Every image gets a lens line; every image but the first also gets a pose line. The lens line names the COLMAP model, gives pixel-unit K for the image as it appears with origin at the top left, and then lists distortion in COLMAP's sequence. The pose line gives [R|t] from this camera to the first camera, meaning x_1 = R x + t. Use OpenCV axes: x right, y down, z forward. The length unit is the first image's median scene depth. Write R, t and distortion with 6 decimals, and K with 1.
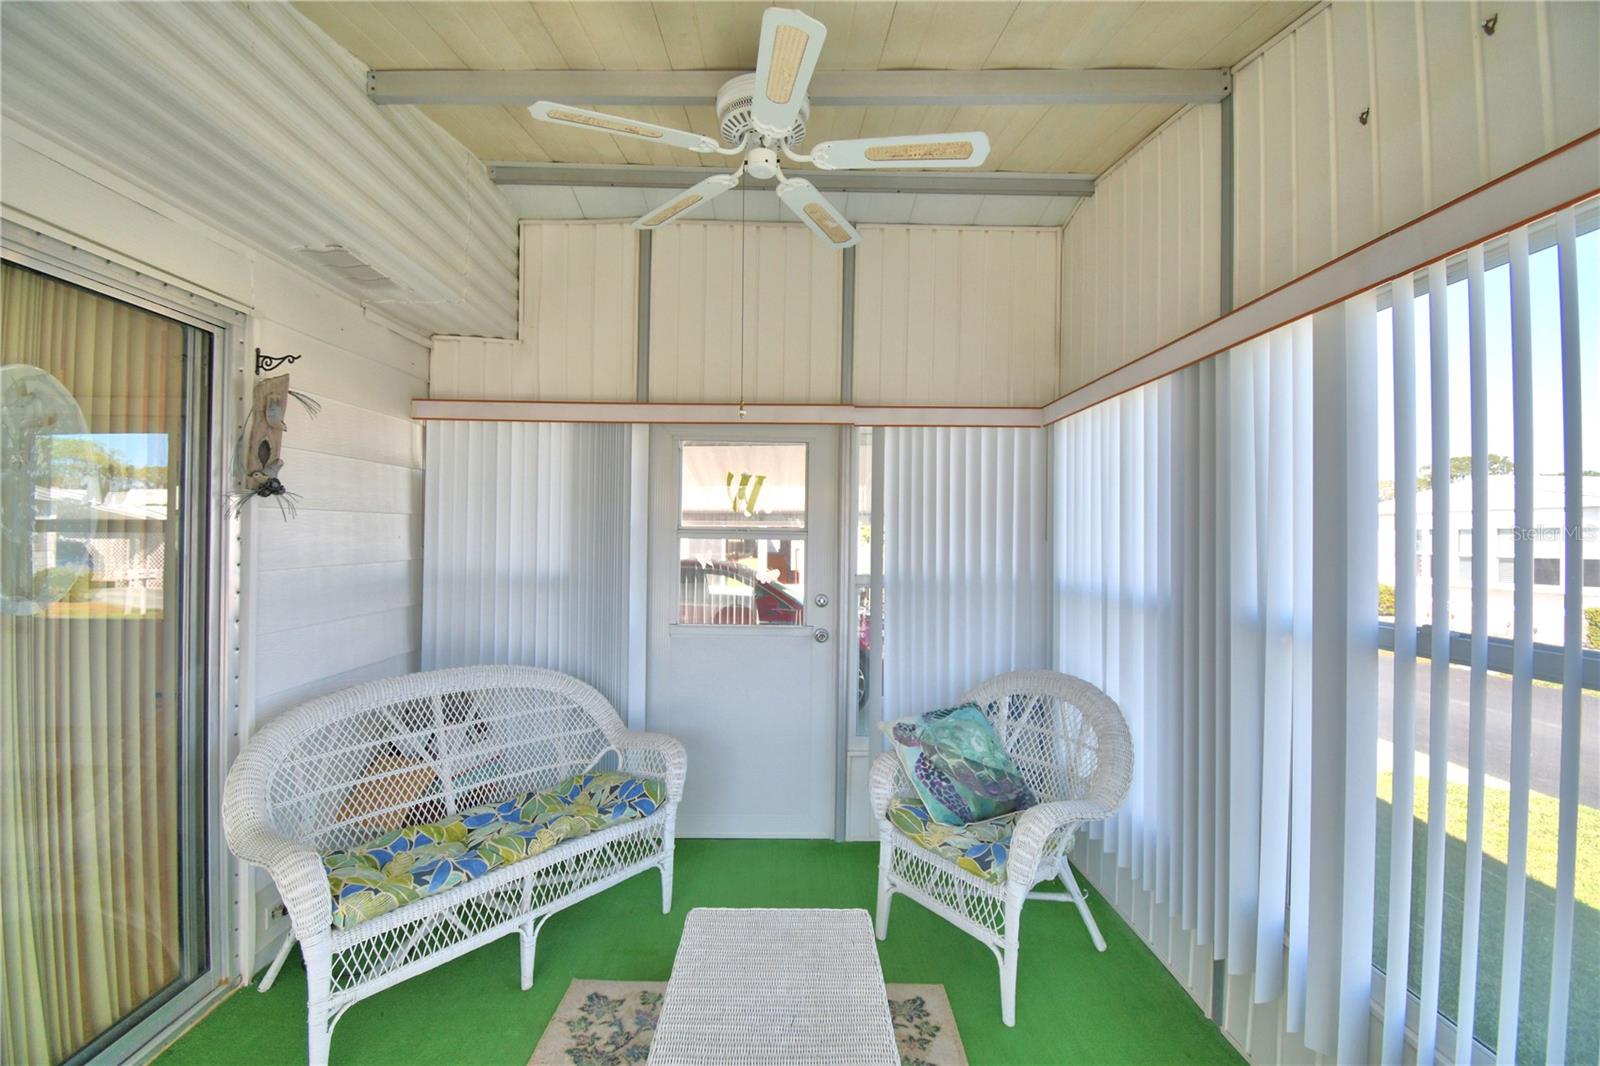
lens RADIAL K [[713.5, 0, 796.4], [0, 713.5, 529.4], [0, 0, 1]] dist [0.031669, -0.028836]
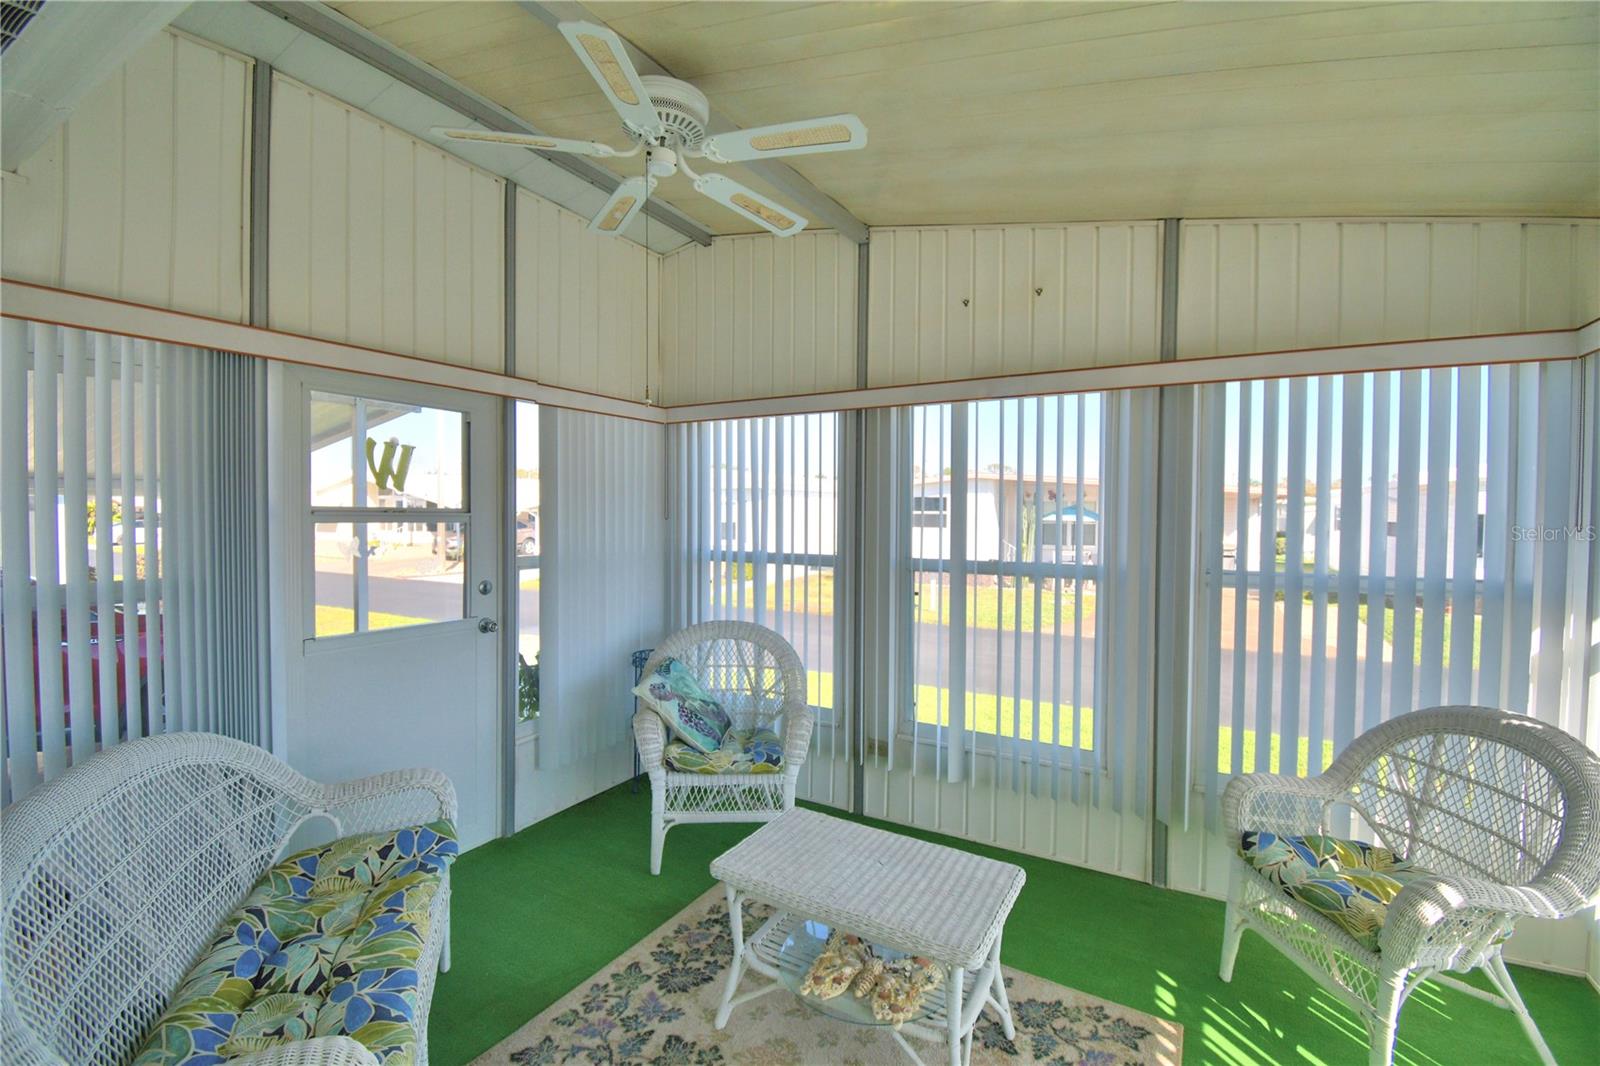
lens RADIAL K [[713.5, 0, 796.4], [0, 713.5, 529.4], [0, 0, 1]] dist [0.031669, -0.028836]
pose [[0.508394, -0.029922, 0.860605, -0.727439], [-0.009471, 0.999141, 0.040333, -0.021133], [-0.861073, -0.028656, 0.507674, 0.249085]]
